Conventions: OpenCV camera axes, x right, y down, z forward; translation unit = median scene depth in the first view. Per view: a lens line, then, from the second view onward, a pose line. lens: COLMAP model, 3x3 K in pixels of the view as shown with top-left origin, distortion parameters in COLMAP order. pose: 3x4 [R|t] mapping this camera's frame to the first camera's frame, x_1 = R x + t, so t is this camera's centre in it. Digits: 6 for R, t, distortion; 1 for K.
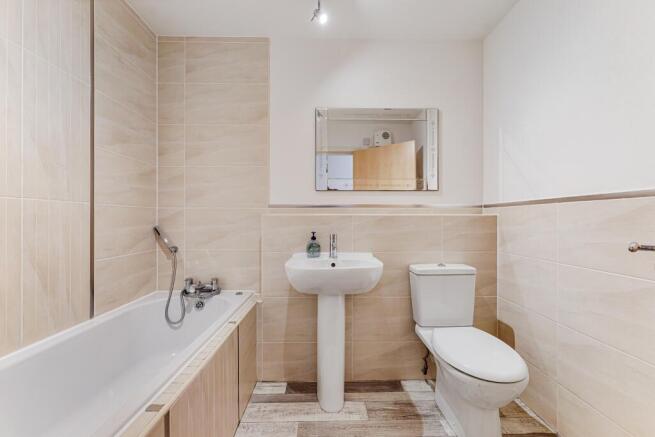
lens RADIAL K [[265.2, 0, 332.0], [0, 265.2, 218.1], [0, 0, 1]] dist [-0.002112, 0.000812]
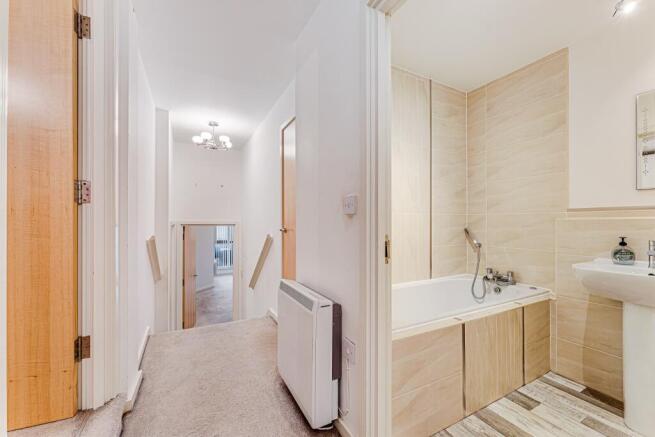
lens RADIAL K [[265.2, 0, 328.8], [0, 265.2, 220.7], [0, 0, 1]] dist [-0.002112, 0.000812]
pose [[0.459504, -0.004930, -0.888162, 0.267687], [-0.002246, 0.999975, -0.006712, 0.003359], [0.888173, 0.005079, 0.459481, -0.315977]]
